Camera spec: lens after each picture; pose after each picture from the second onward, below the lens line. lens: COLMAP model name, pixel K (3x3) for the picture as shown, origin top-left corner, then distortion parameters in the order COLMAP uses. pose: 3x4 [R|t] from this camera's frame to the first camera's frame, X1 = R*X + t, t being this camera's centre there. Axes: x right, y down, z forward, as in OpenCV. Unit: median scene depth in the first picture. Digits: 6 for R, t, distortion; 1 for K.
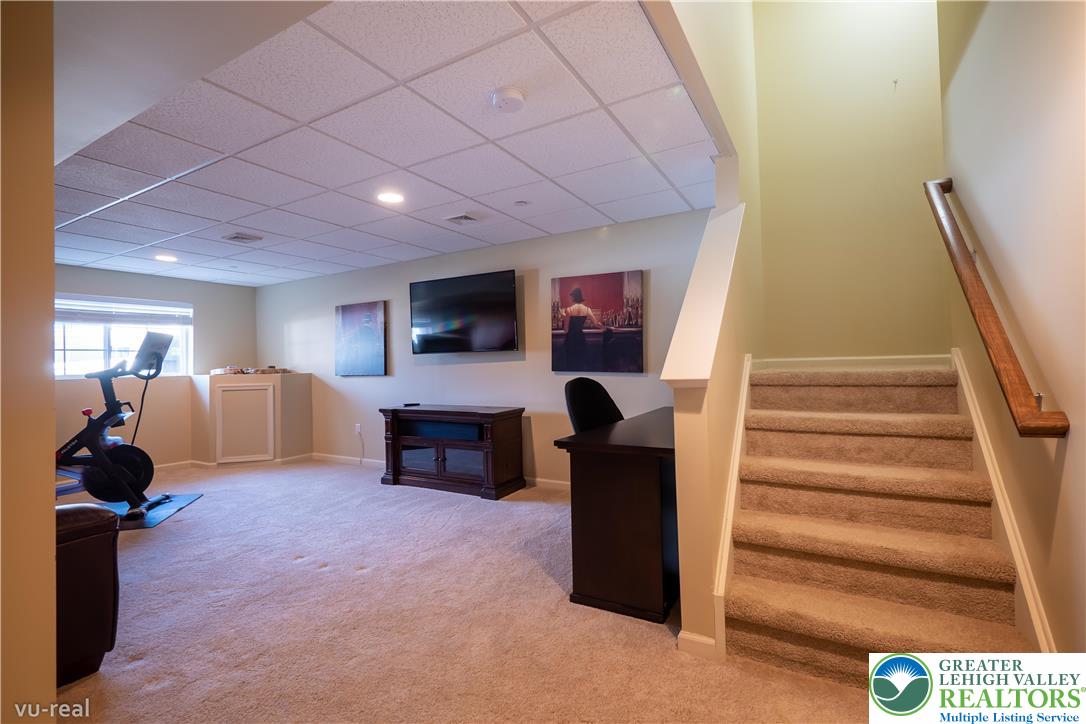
lens RADIAL K [[501.3, 0, 534.4], [0, 501.3, 359.9], [0, 0, 1]] dist [-0.000882, -0.000116]
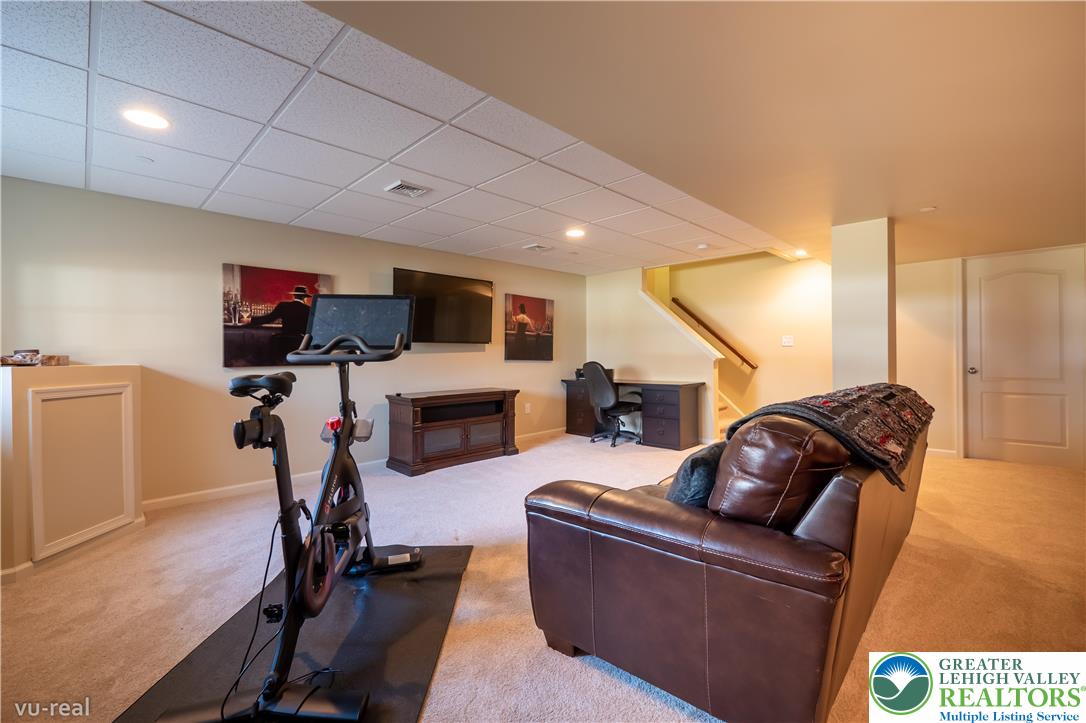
lens RADIAL K [[468.7, 0, 539.8], [0, 468.7, 358.1], [0, 0, 1]] dist [-0.001947, -0.000902]
pose [[0.240849, 0.013027, 0.970475, -1.253833], [-0.003684, 0.999915, -0.012508, 0.035463], [-0.970556, -0.000562, 0.240876, 0.615750]]
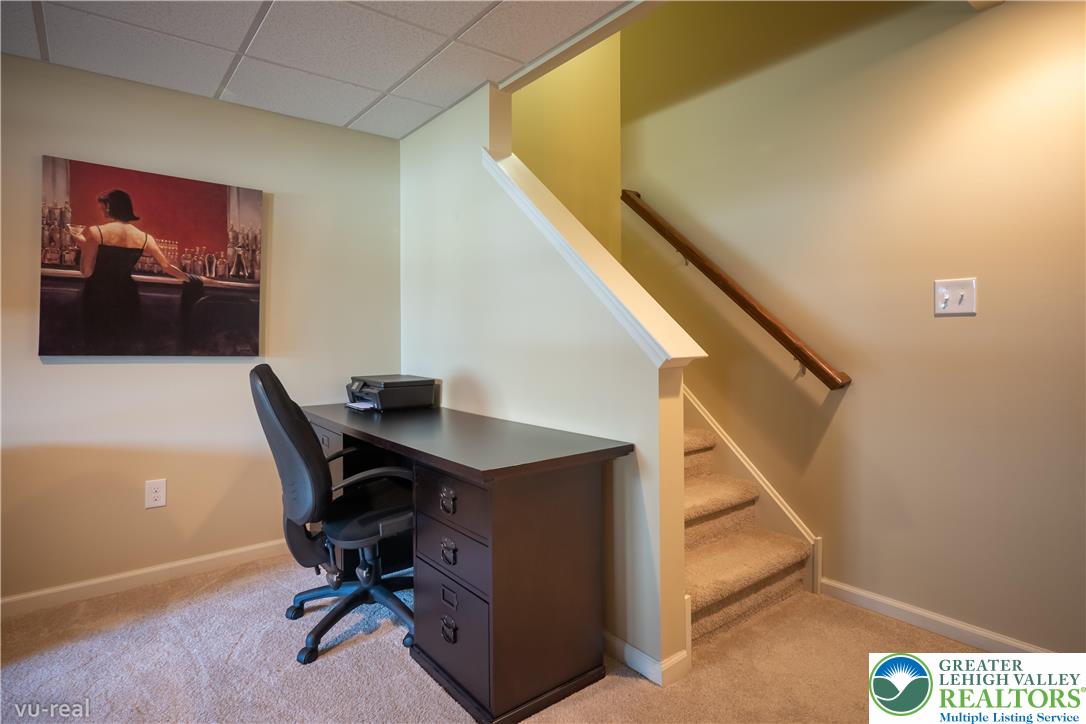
lens RADIAL K [[585.2, 0, 536.0], [0, 585.2, 341.5], [0, 0, 1]] dist [-0.012116, -0.000987]
pose [[0.348656, 0.018966, 0.937059, -0.317071], [-0.006820, 0.999820, -0.017698, 0.016400], [-0.937226, -0.000220, 0.348723, 0.400469]]
